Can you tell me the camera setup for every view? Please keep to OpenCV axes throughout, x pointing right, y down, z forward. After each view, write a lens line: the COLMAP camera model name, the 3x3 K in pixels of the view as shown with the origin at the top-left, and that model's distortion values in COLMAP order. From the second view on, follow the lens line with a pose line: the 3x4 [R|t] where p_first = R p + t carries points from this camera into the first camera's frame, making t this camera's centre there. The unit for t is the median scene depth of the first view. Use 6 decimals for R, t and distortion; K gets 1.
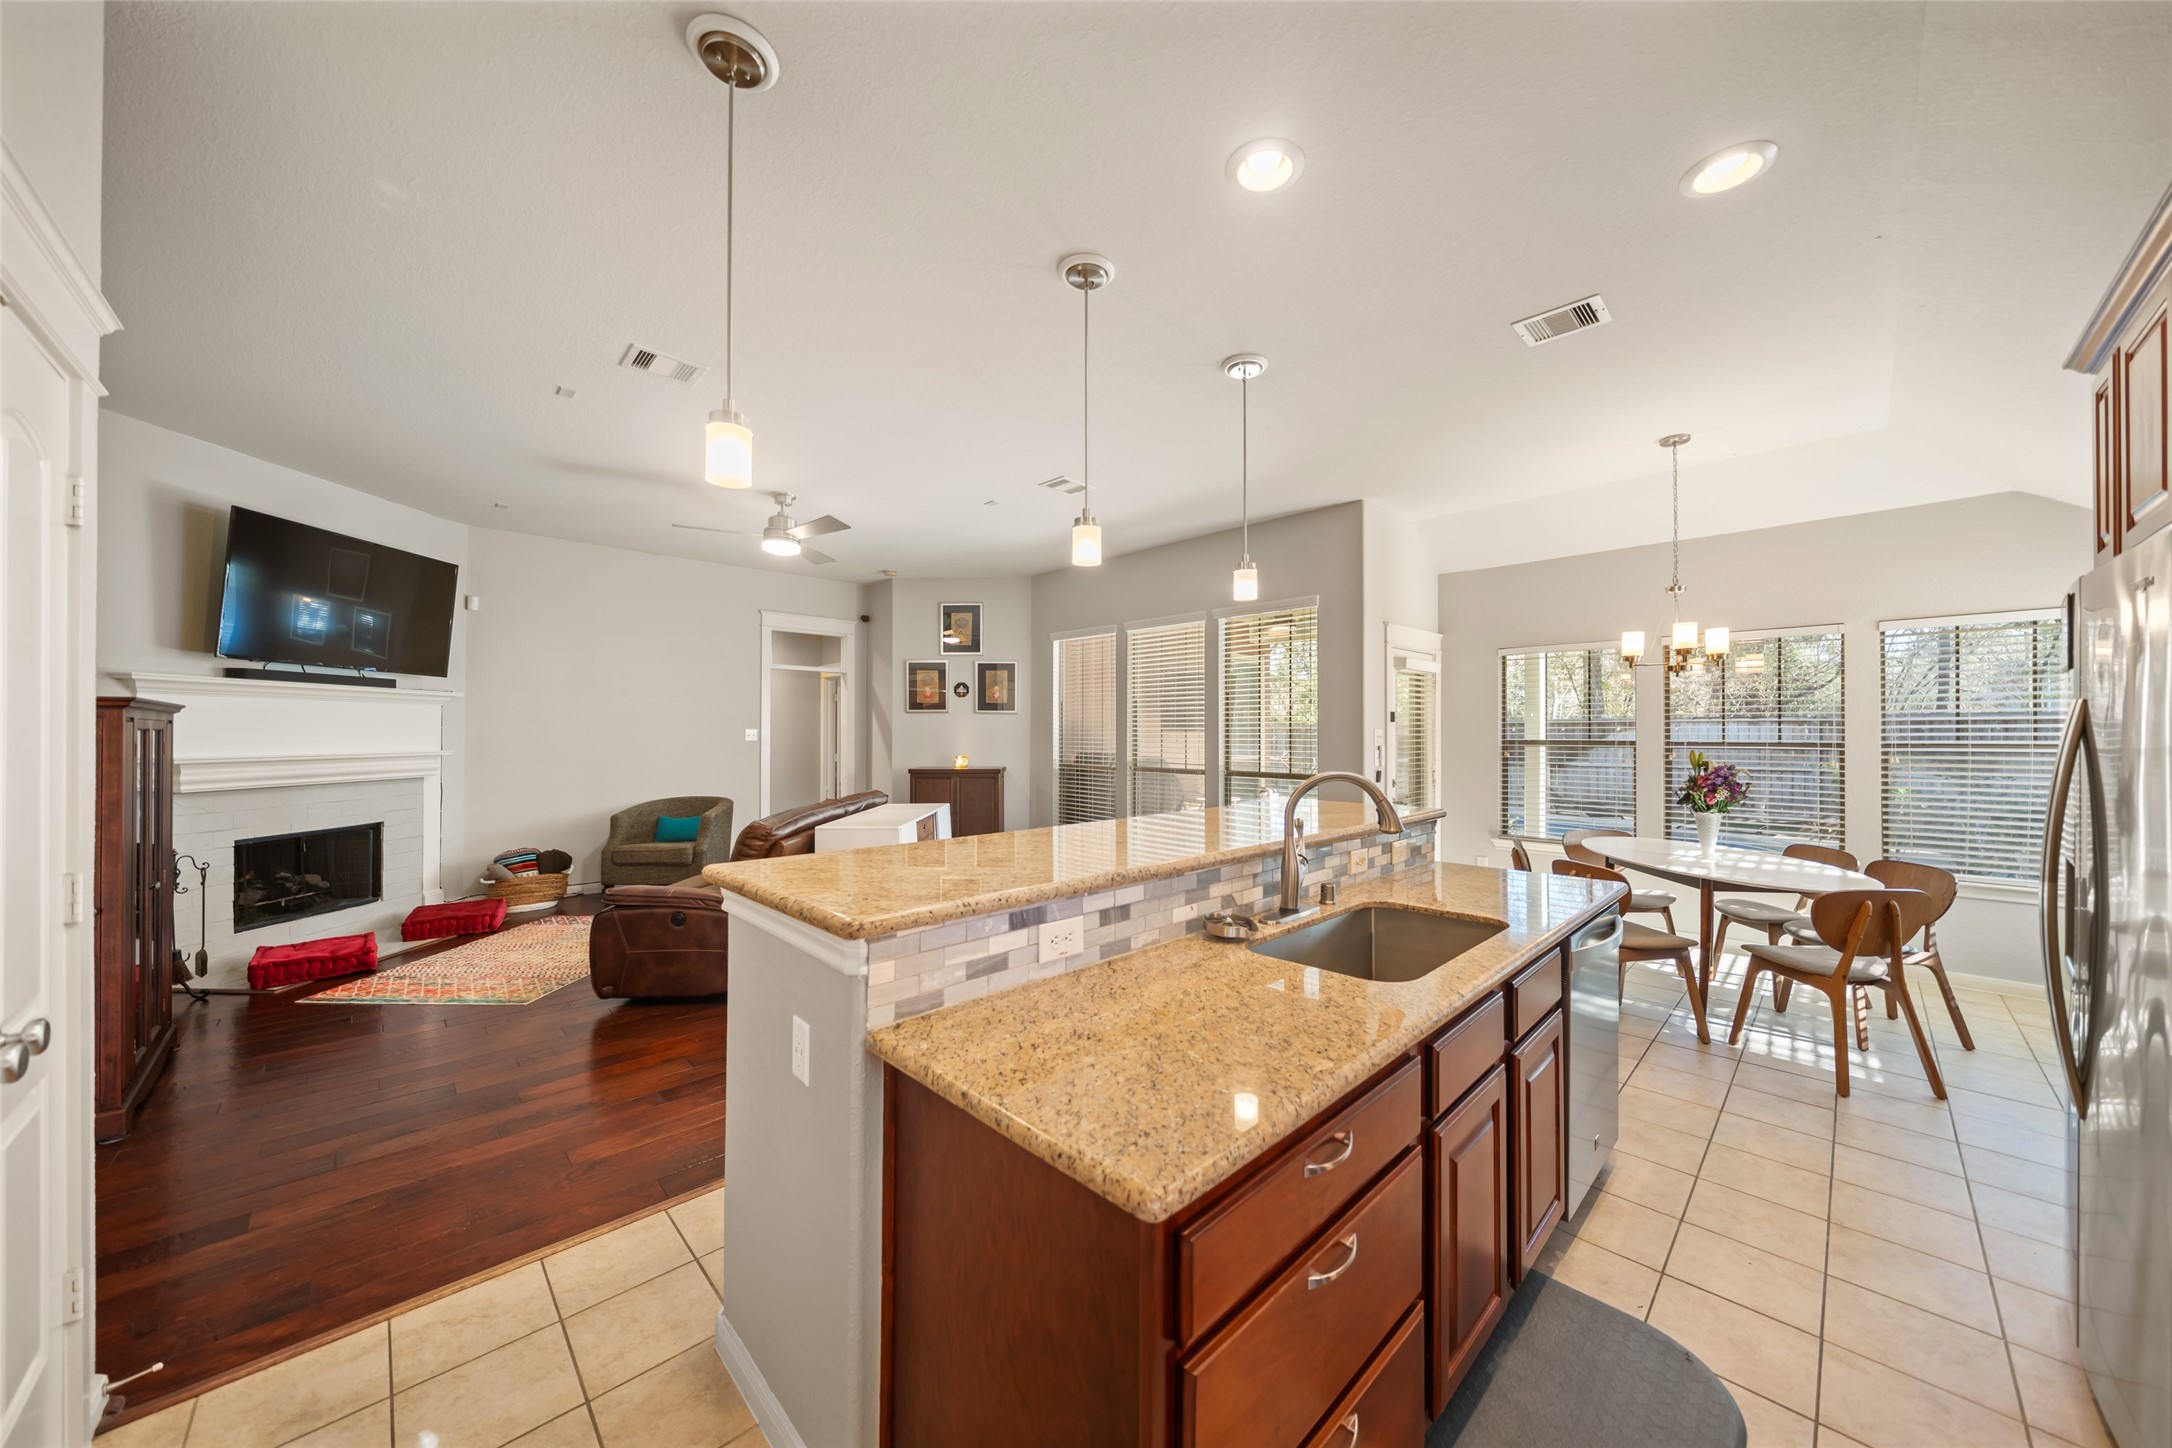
lens RADIAL K [[745.9, 0, 1086.4], [0, 745.9, 728.6], [0, 0, 1]] dist [-0.005349, -0.000284]
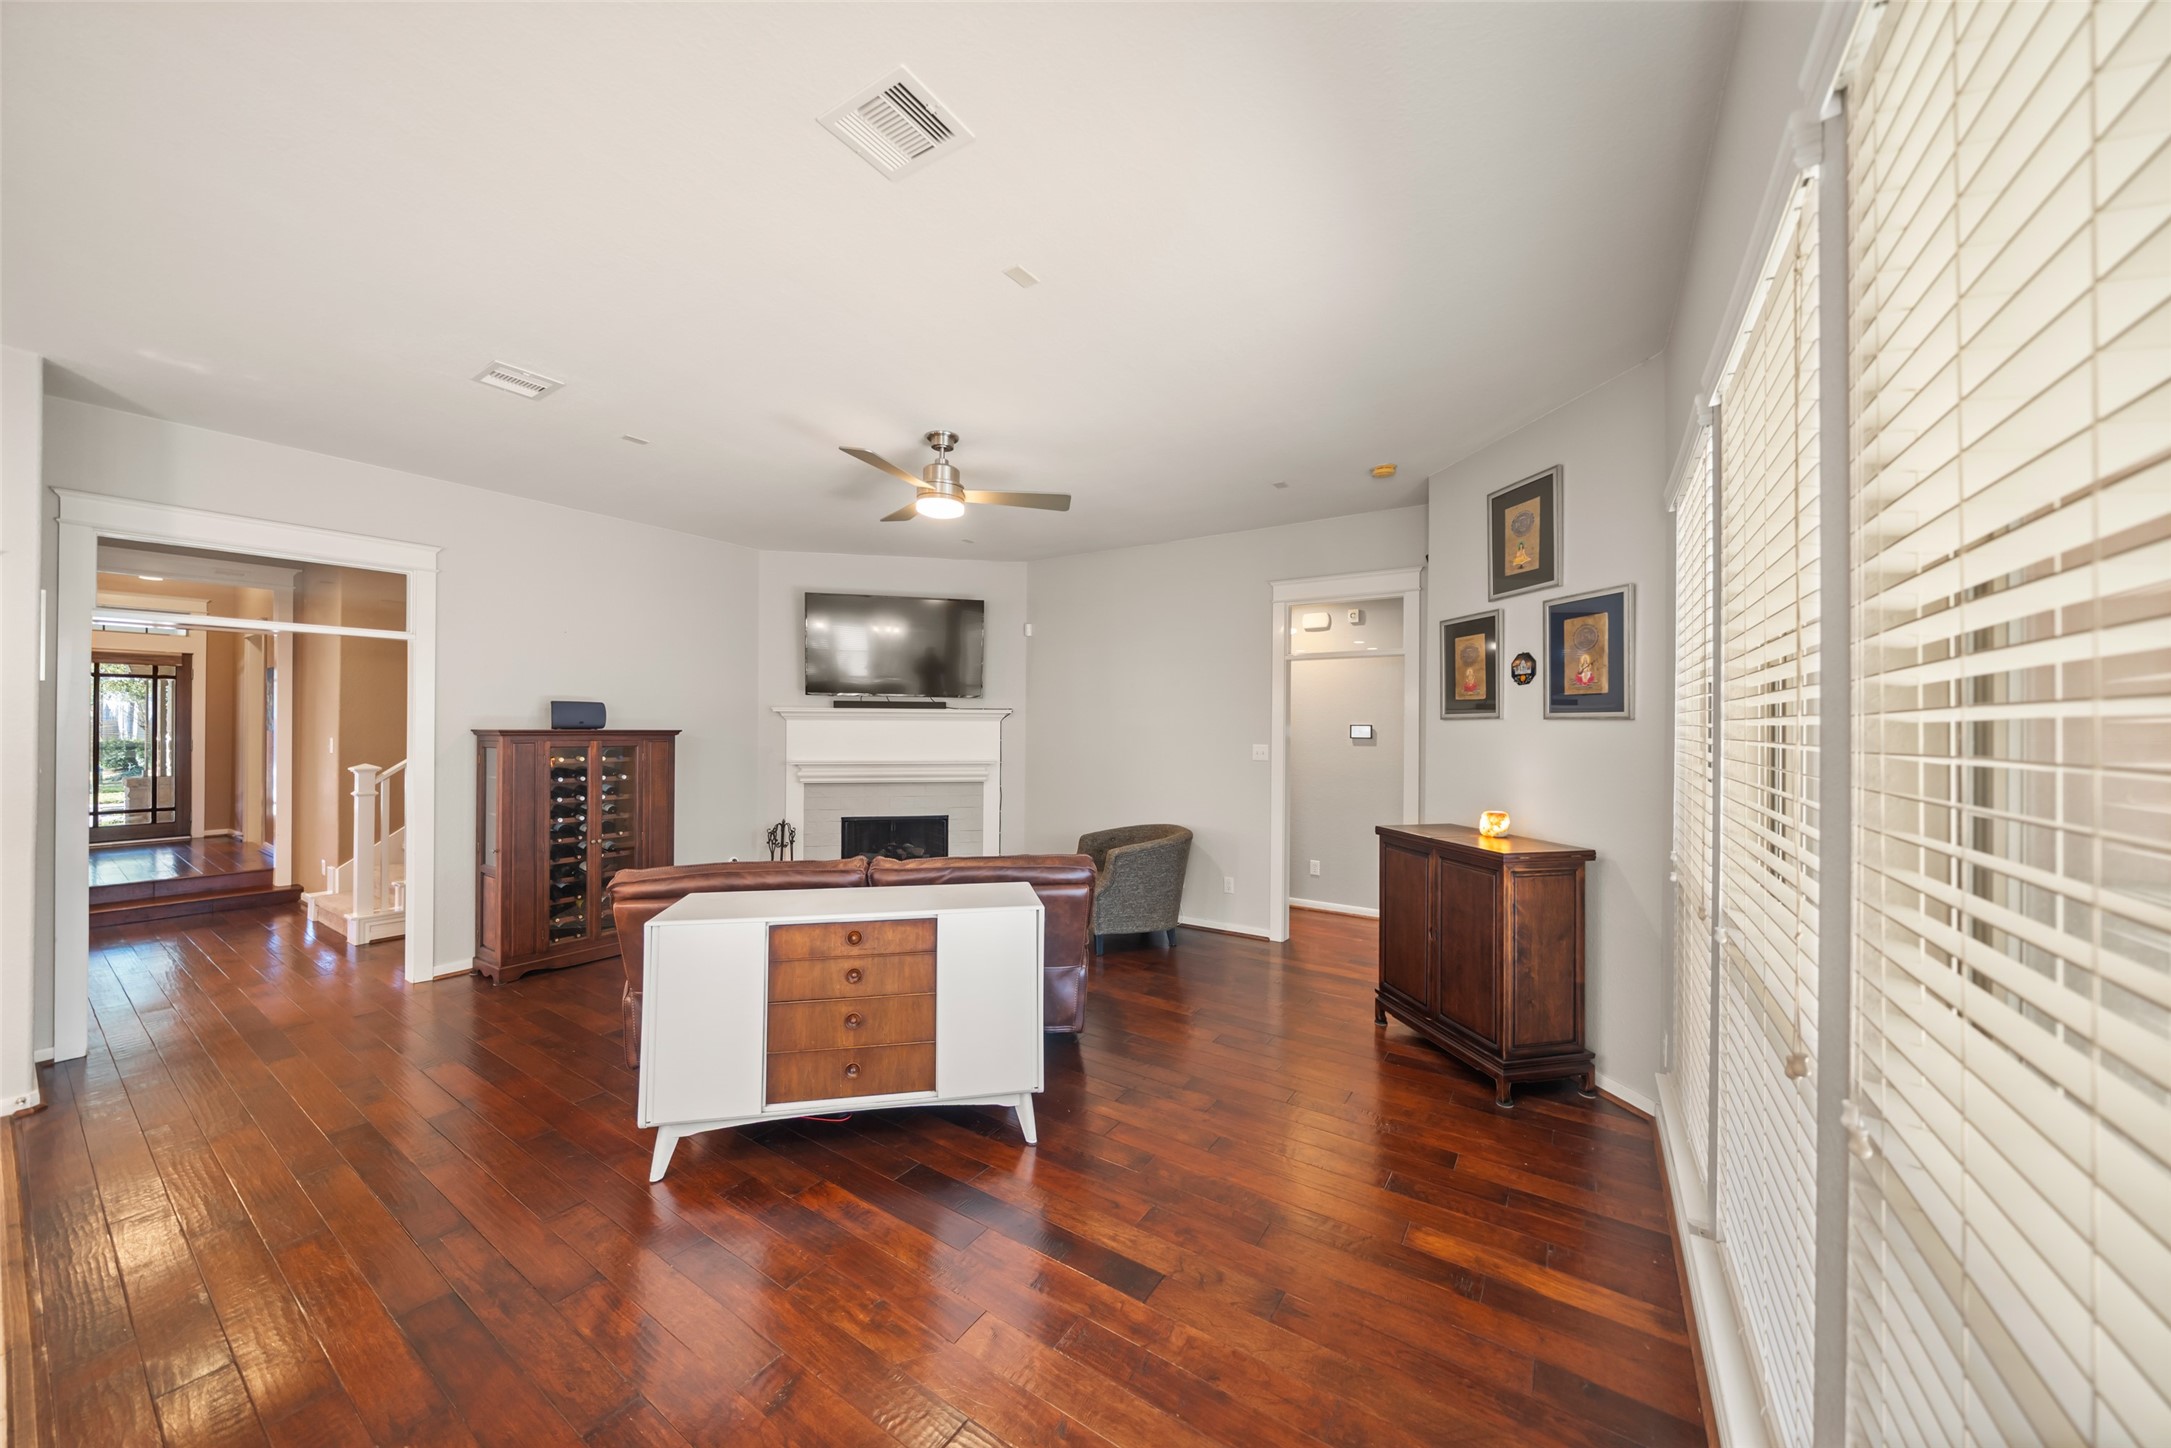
lens RADIAL K [[745.5, 0, 1087.5], [0, 745.5, 726.3], [0, 0, 1]] dist [-0.005349, -0.000284]
pose [[0.219822, 0.000525, -0.975540, 0.224154], [0.001412, 0.999999, 0.000856, -0.017533], [0.975539, -0.001566, 0.219821, 0.637167]]
